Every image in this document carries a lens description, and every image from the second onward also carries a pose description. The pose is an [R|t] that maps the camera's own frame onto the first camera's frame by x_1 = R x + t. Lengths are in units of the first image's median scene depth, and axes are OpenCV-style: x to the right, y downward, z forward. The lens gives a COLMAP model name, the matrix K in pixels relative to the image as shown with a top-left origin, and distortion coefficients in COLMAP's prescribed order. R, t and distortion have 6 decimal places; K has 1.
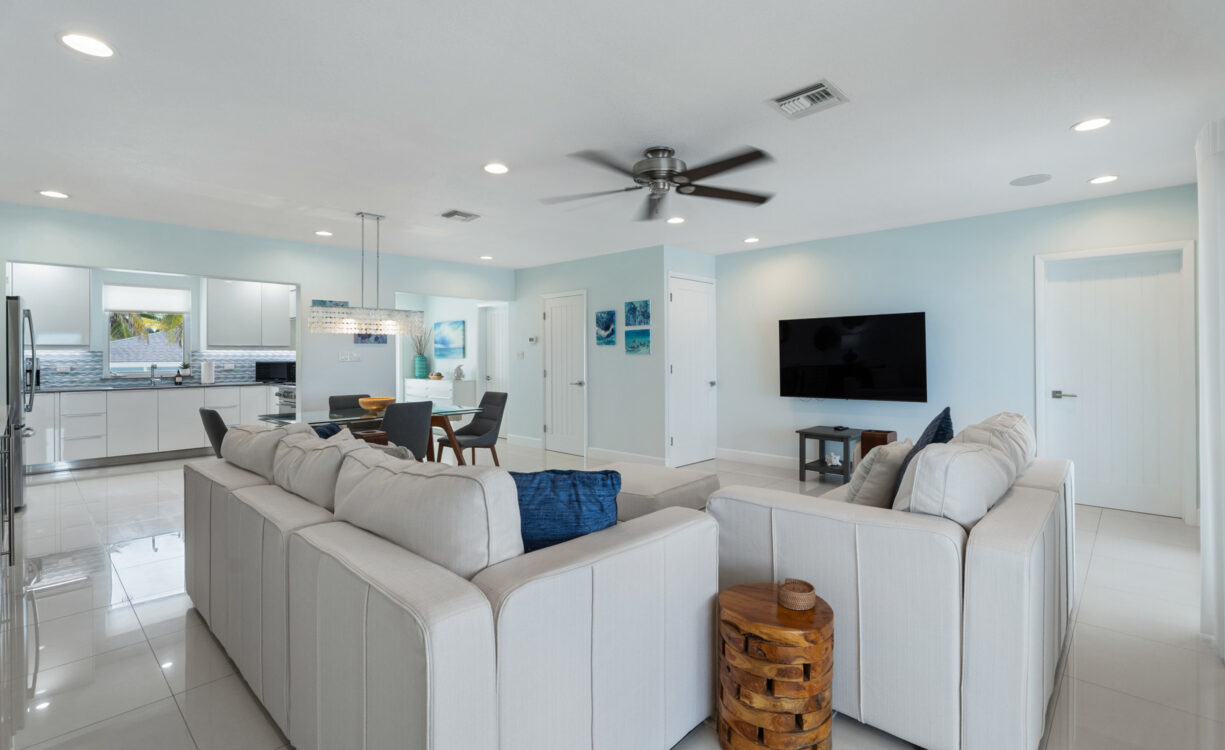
lens RADIAL K [[552.5, 0, 615.8], [0, 552.5, 361.8], [0, 0, 1]] dist [0.000683, -0.000022]
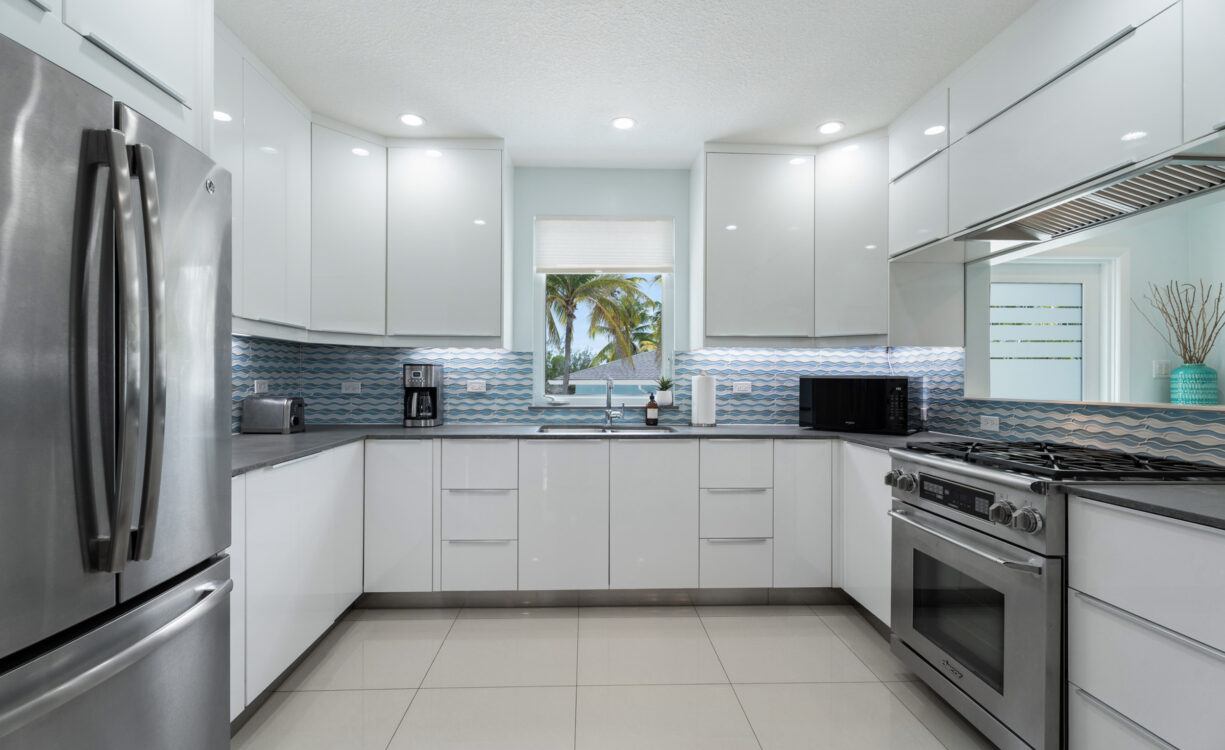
lens RADIAL K [[552.5, 0, 611.7], [0, 552.5, 376.1], [0, 0, 1]] dist [0.000683, -0.000022]
pose [[0.718087, 0.011022, -0.695866, -0.486005], [-0.014120, 0.999900, 0.001268, 0.000892], [0.695810, 0.008915, 0.718170, 0.633873]]
